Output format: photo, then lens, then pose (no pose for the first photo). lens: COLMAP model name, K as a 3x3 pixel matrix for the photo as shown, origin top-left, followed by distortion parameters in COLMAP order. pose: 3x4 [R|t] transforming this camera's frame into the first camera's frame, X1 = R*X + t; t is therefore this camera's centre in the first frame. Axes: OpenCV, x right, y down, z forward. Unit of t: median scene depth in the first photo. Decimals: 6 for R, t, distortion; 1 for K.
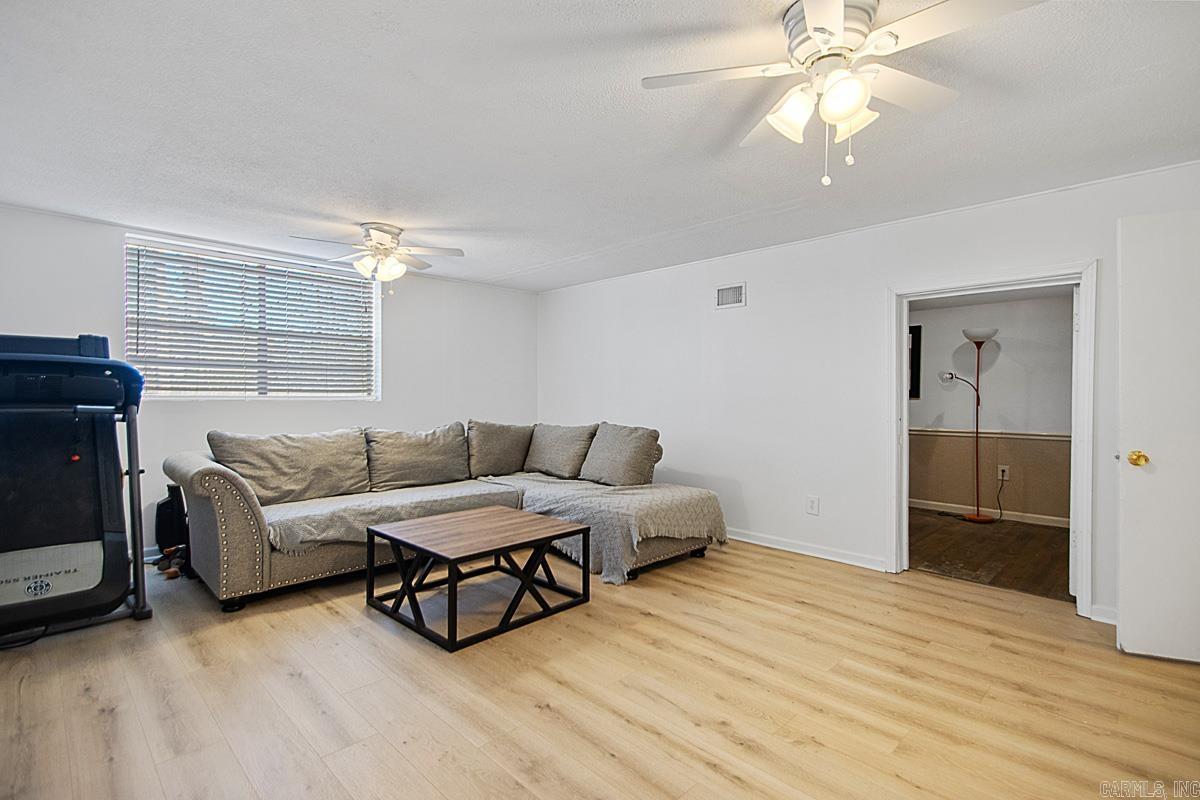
lens RADIAL K [[561.4, 0, 615.8], [0, 561.4, 400.0], [0, 0, 1]] dist [0.031308, -0.010129]
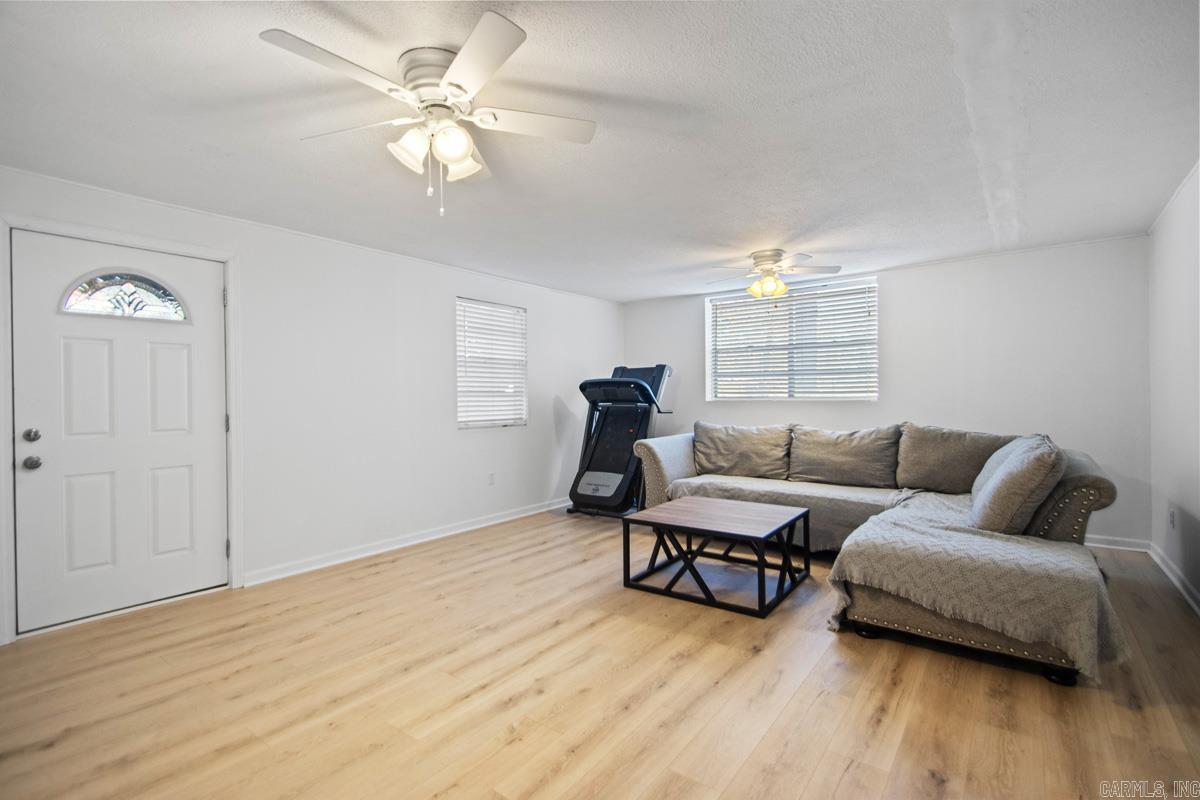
lens RADIAL K [[561.4, 0, 615.8], [0, 561.4, 400.0], [0, 0, 1]] dist [0.031308, -0.010129]
pose [[0.142017, -0.000155, -0.989864, 0.752381], [0.000519, 1.000000, -0.000082, -0.000896], [0.989864, -0.000502, 0.142017, 0.567918]]
